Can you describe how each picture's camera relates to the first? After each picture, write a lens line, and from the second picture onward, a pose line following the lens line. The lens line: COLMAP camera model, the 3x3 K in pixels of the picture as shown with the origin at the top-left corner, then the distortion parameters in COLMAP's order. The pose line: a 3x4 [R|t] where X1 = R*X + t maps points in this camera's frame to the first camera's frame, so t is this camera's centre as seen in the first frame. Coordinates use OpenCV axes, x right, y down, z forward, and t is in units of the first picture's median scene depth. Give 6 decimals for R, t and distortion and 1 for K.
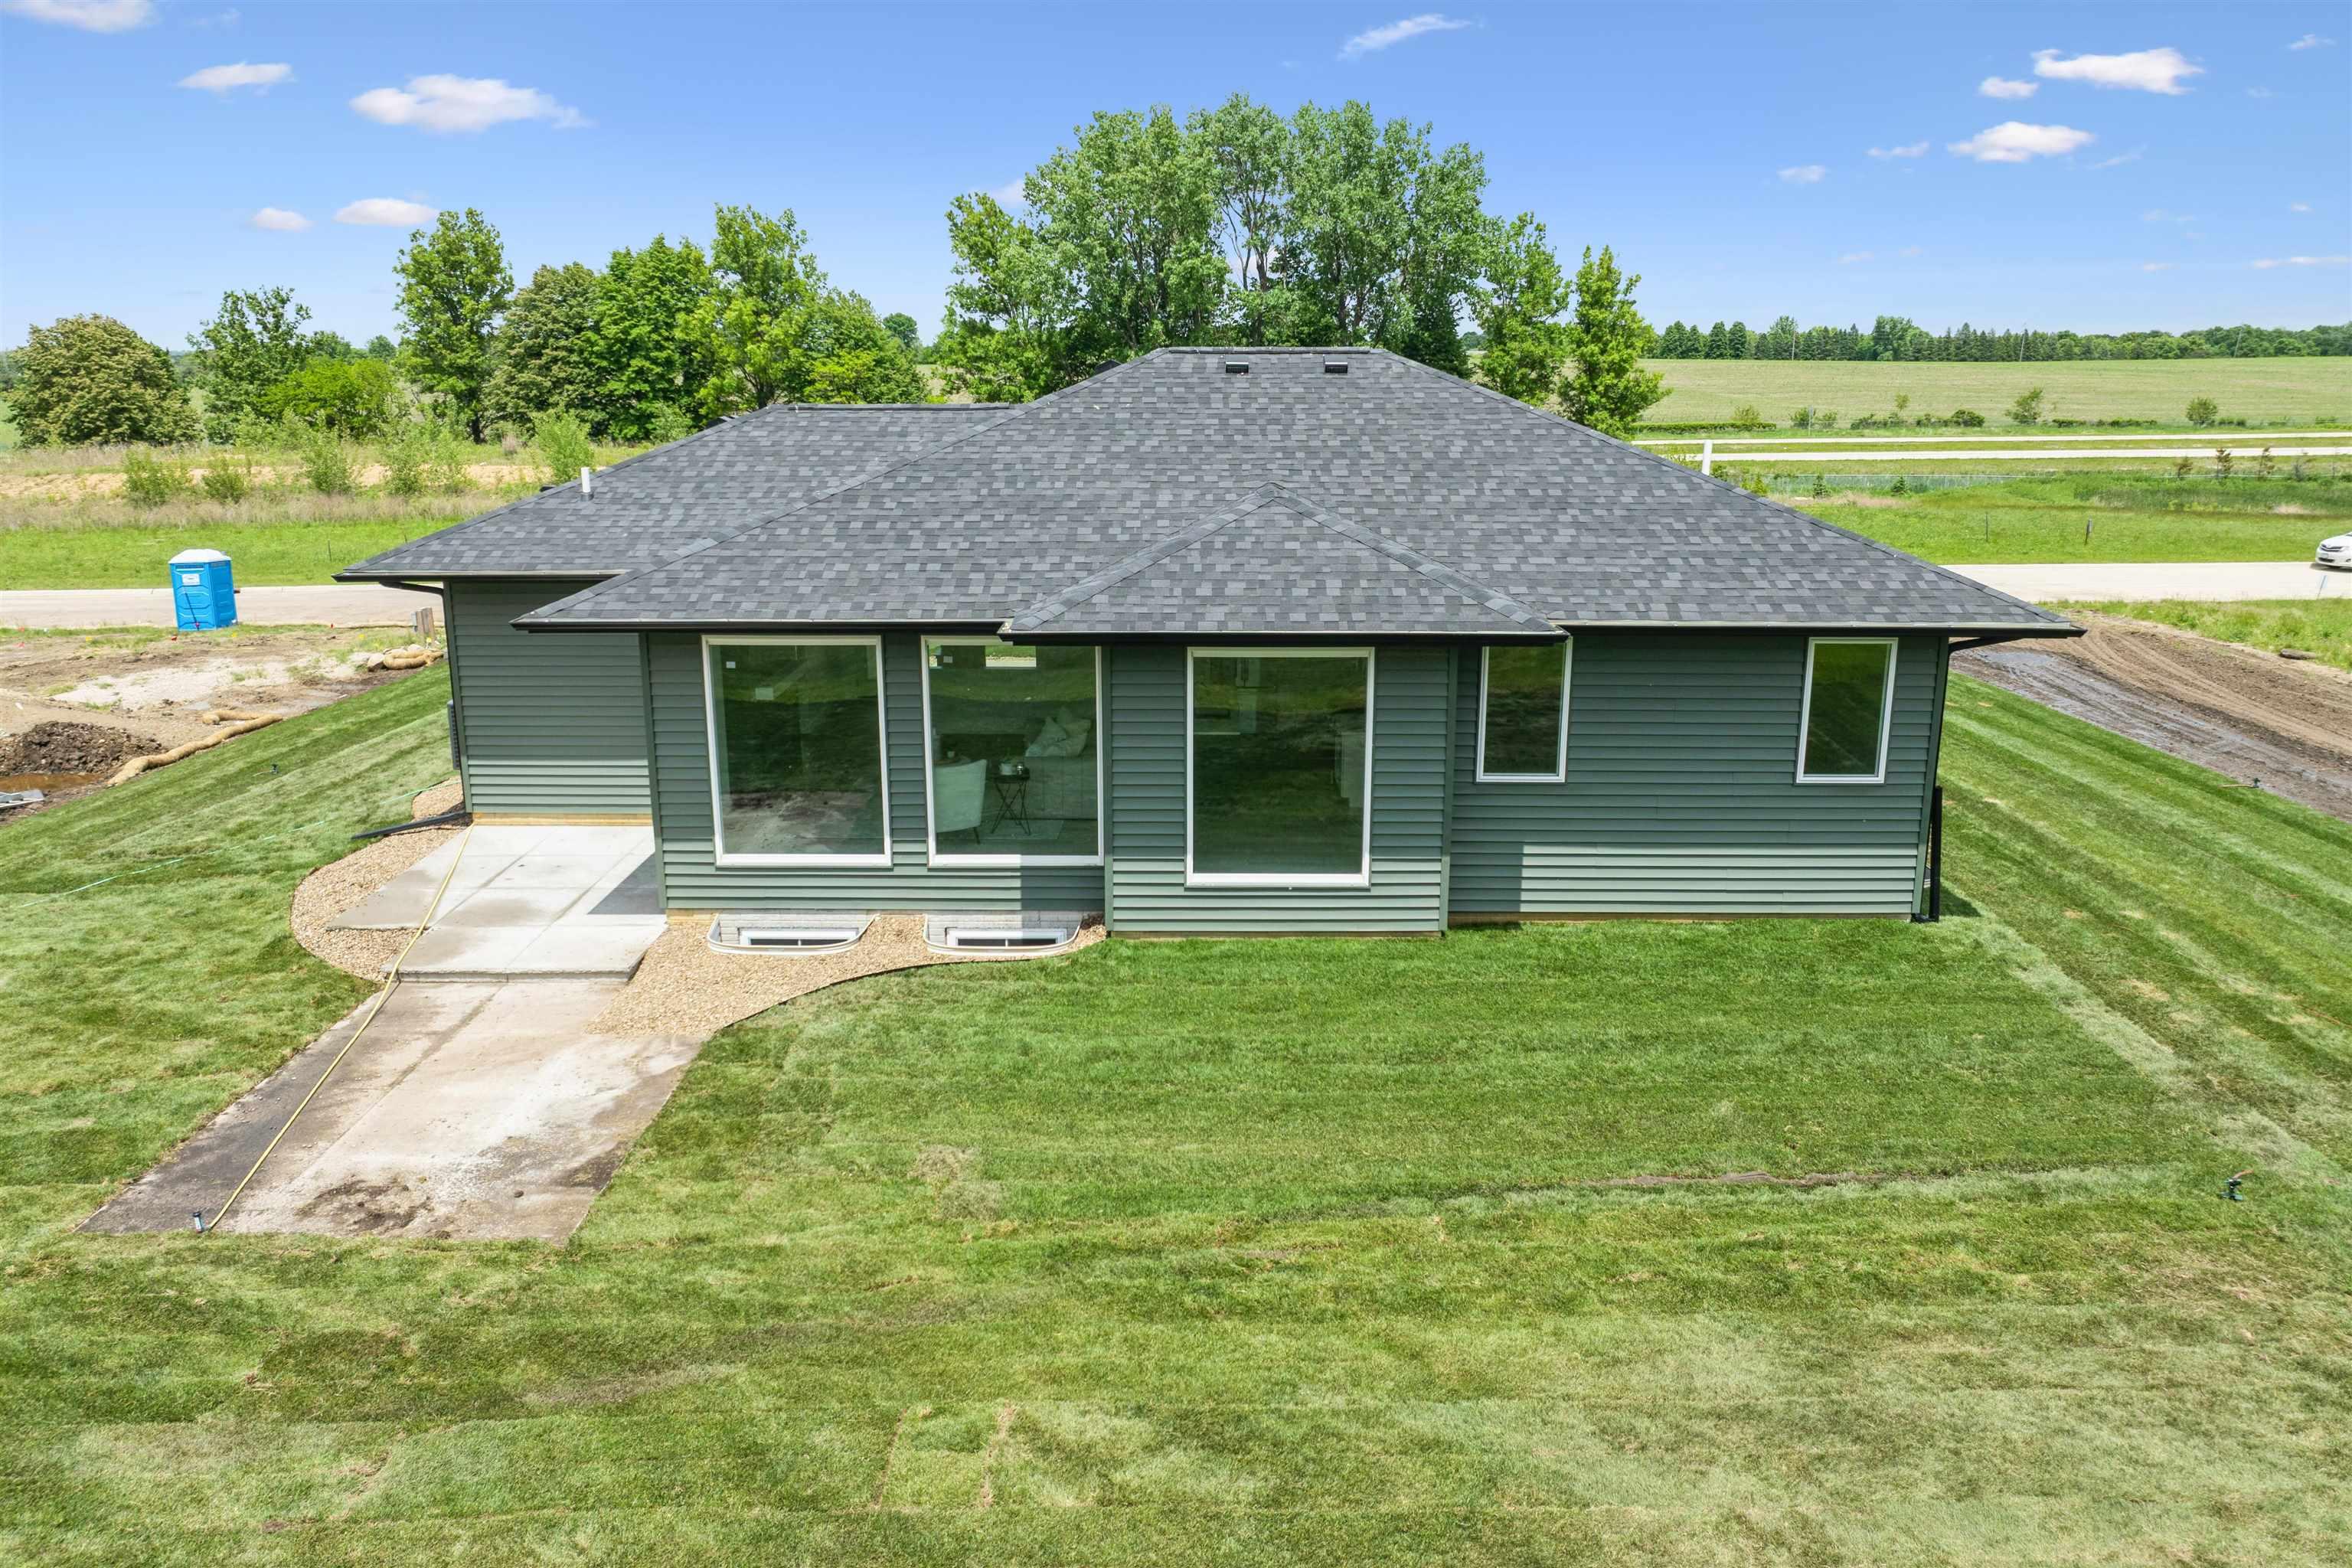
lens RADIAL K [[1633.9, 0, 1176.0], [0, 1633.9, 784.0], [0, 0, 1]] dist [-0.037761, 0.003434]
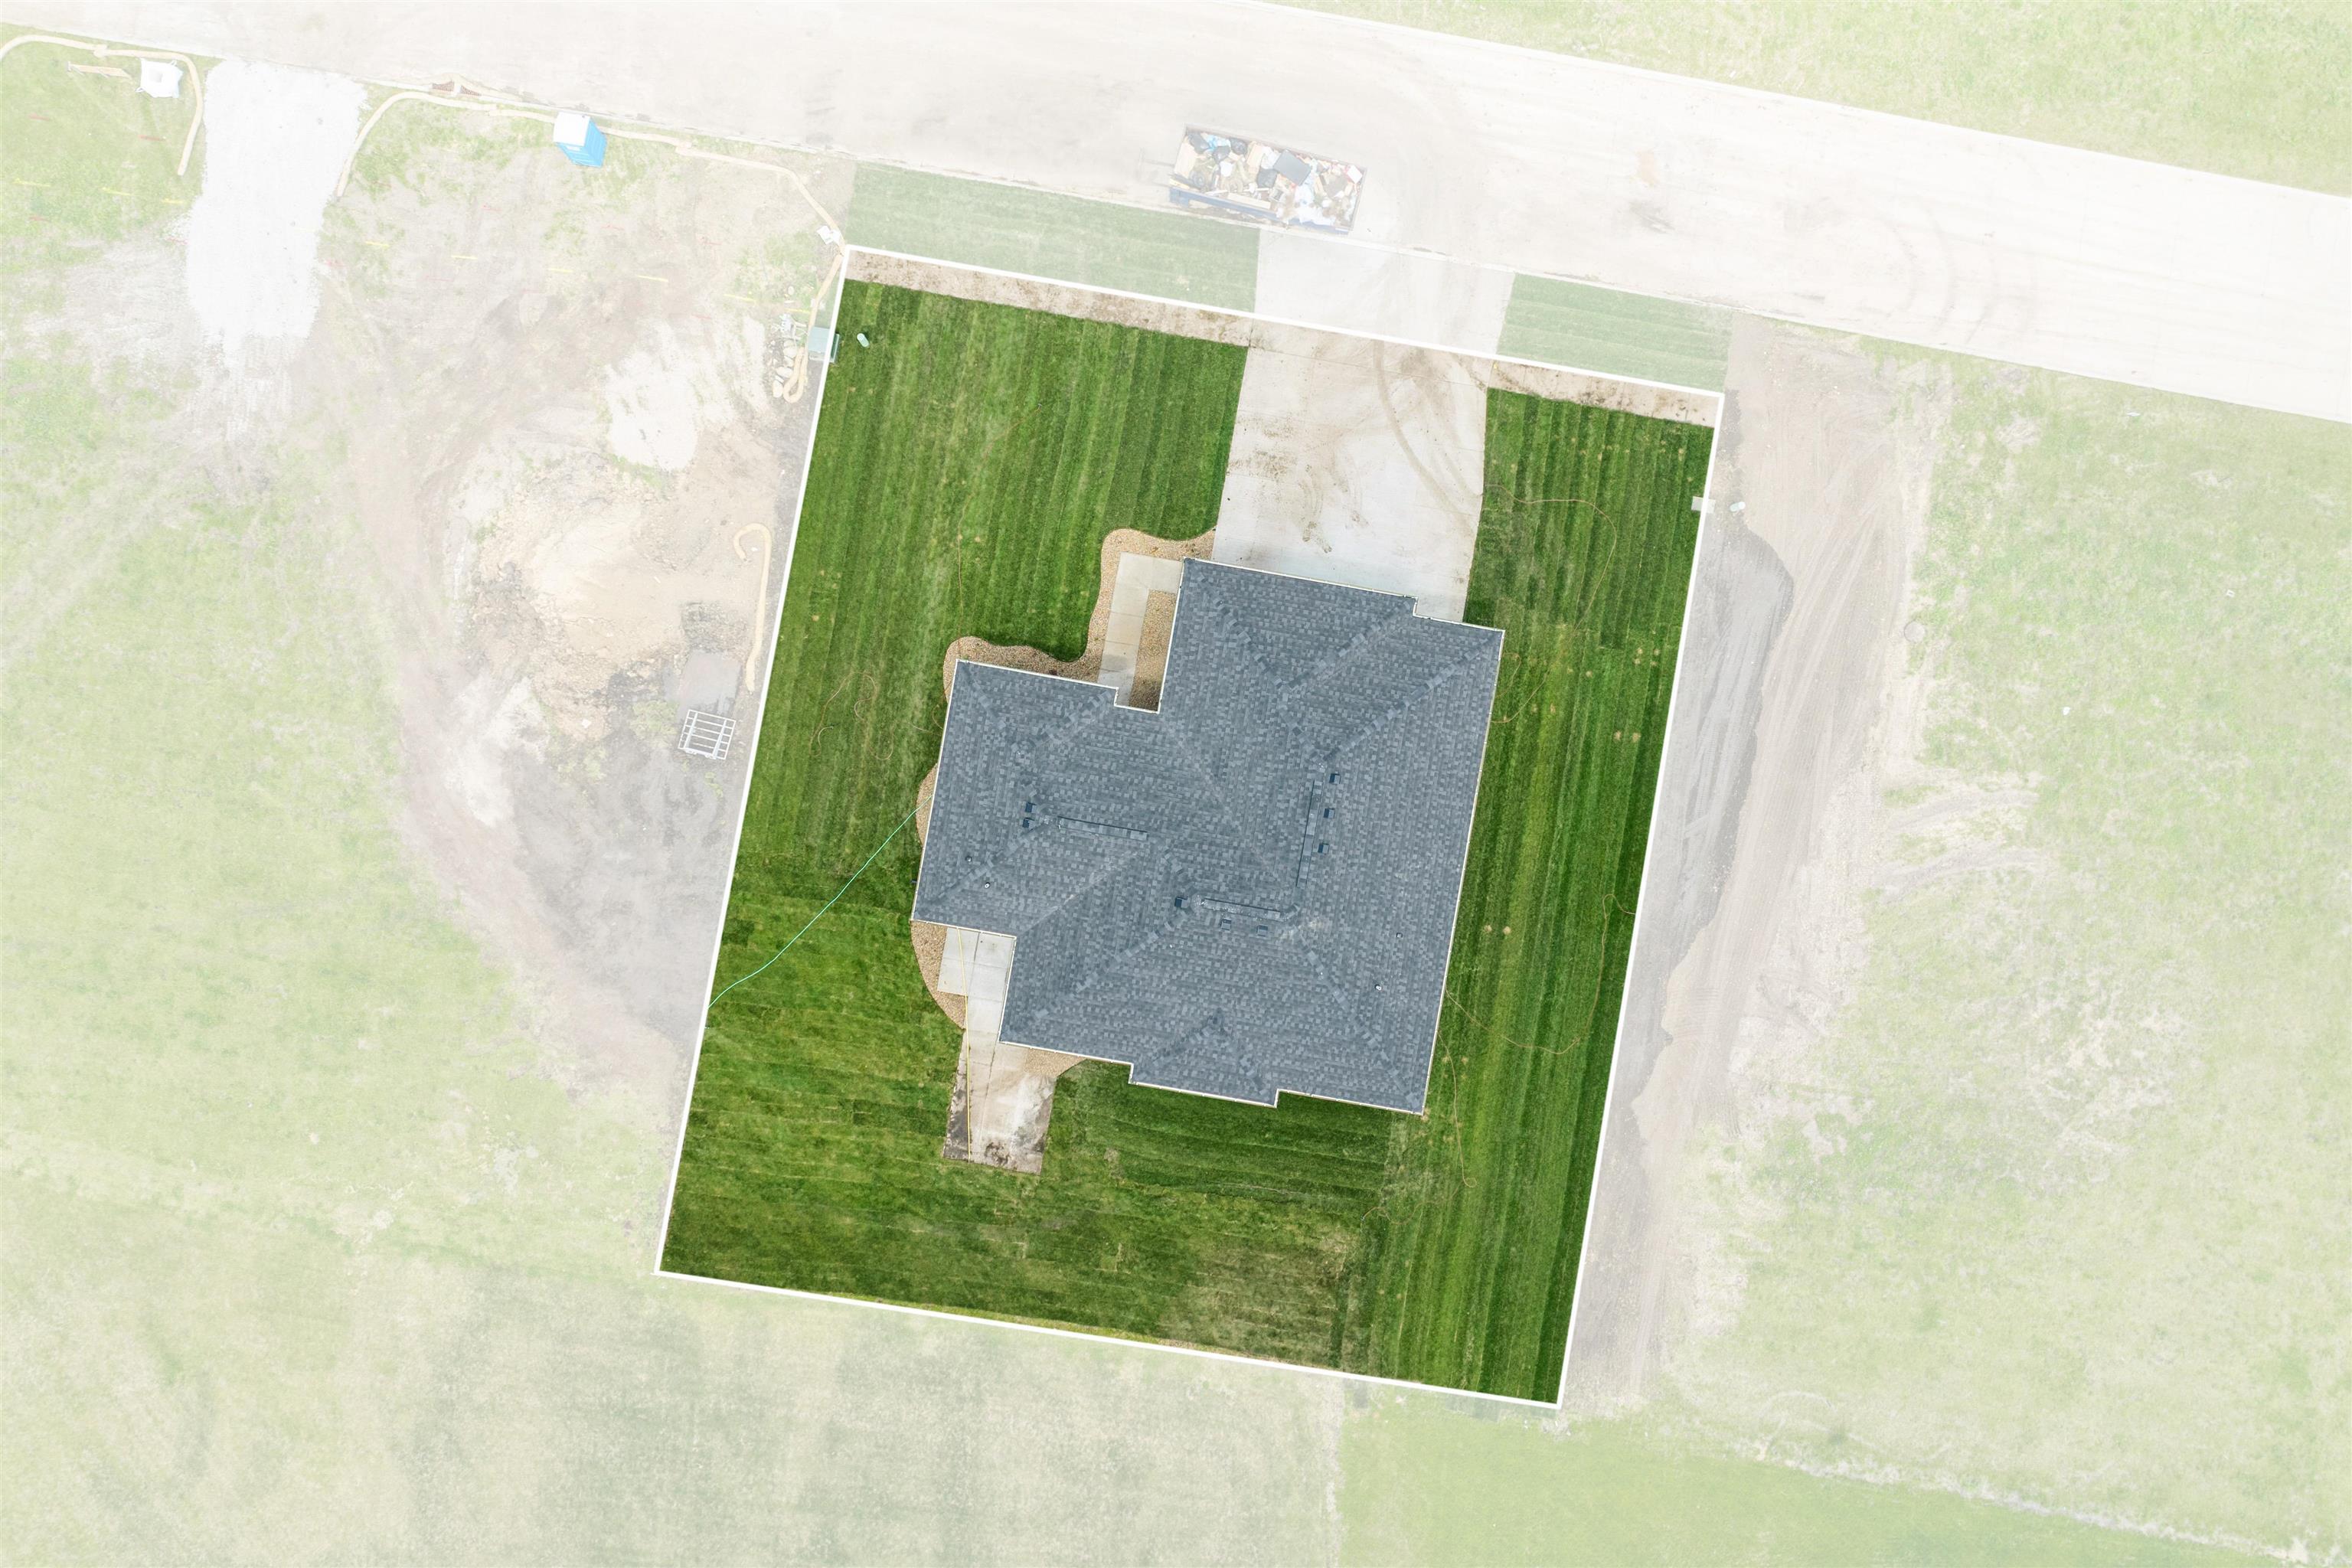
lens RADIAL K [[1633.9, 0, 1176.0], [0, 1633.9, 784.0], [0, 0, 1]] dist [-0.037761, 0.003434]
pose [[0.987623, 0.156790, 0.004306, -0.017048], [-0.048285, 0.277798, 0.959425, -0.531988], [0.149232, -0.947758, 0.281930, 0.081060]]
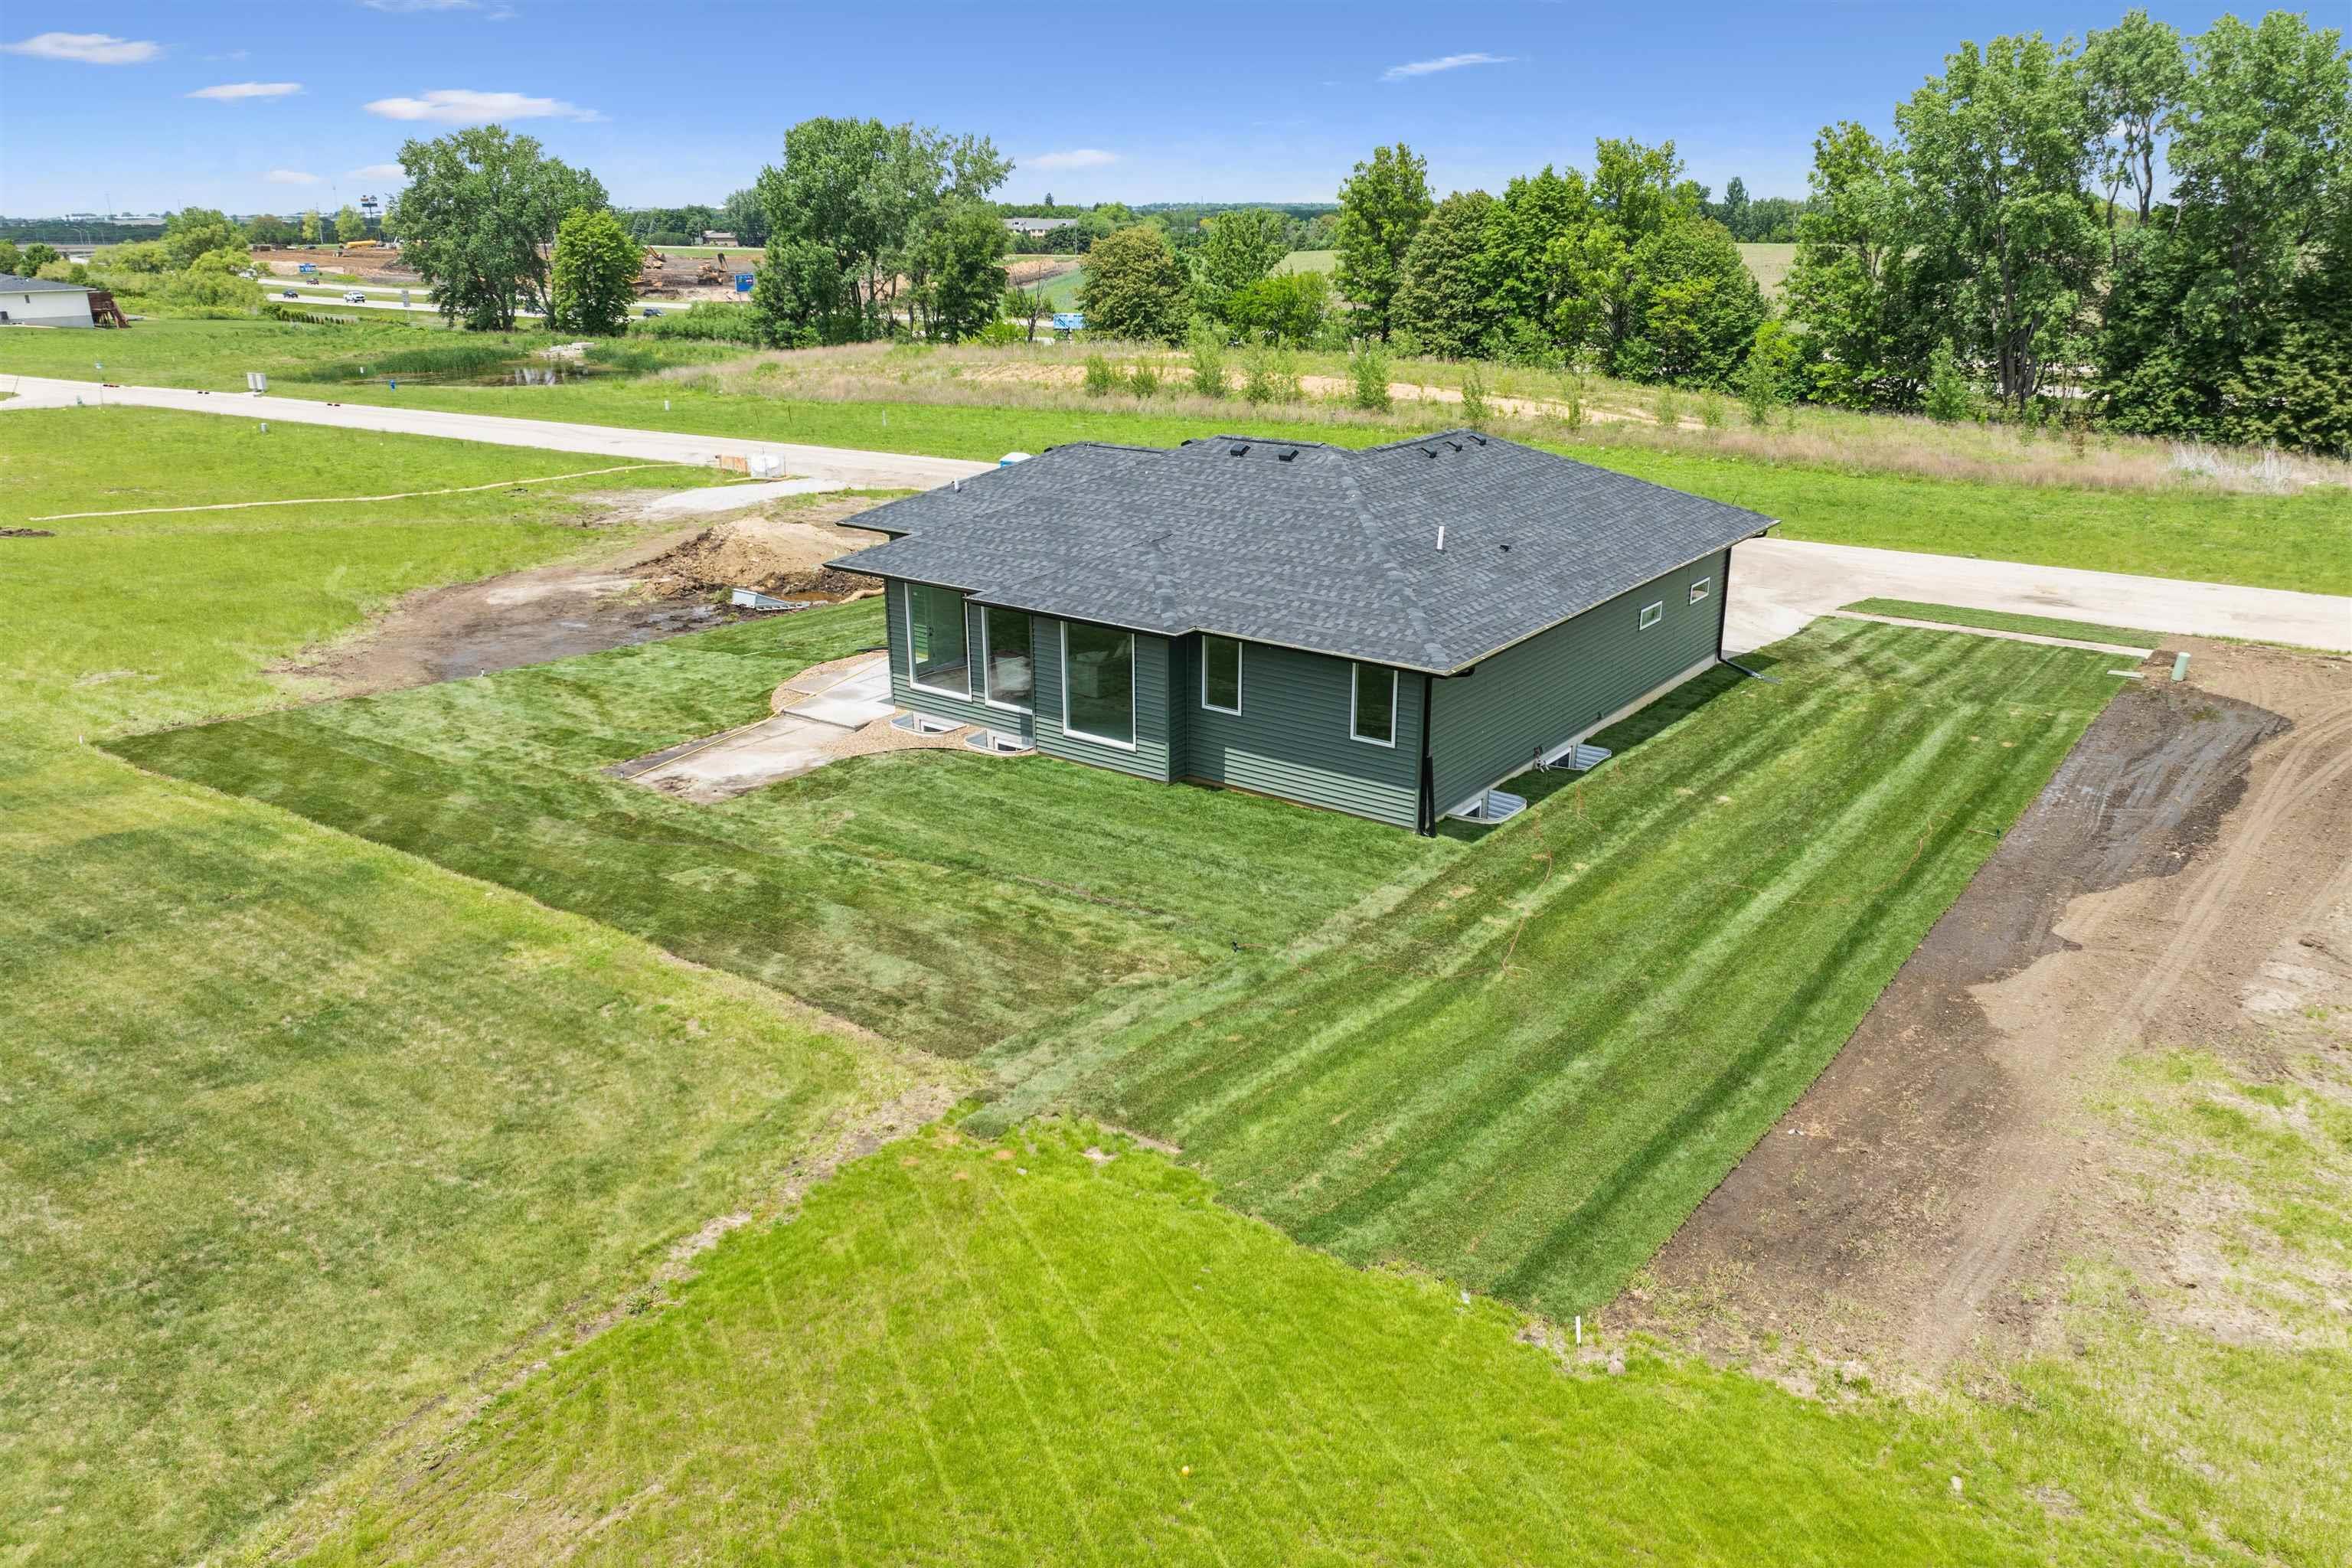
lens RADIAL K [[1621.1, 0, 1176.0], [0, 1621.1, 784.0], [0, 0, 1]] dist [0.004766, -0.057082]
pose [[0.809814, 0.191968, -0.554392, 0.182915], [-0.146794, 0.981195, 0.125332, -0.021830], [0.568026, -0.020114, 0.822765, -0.081728]]
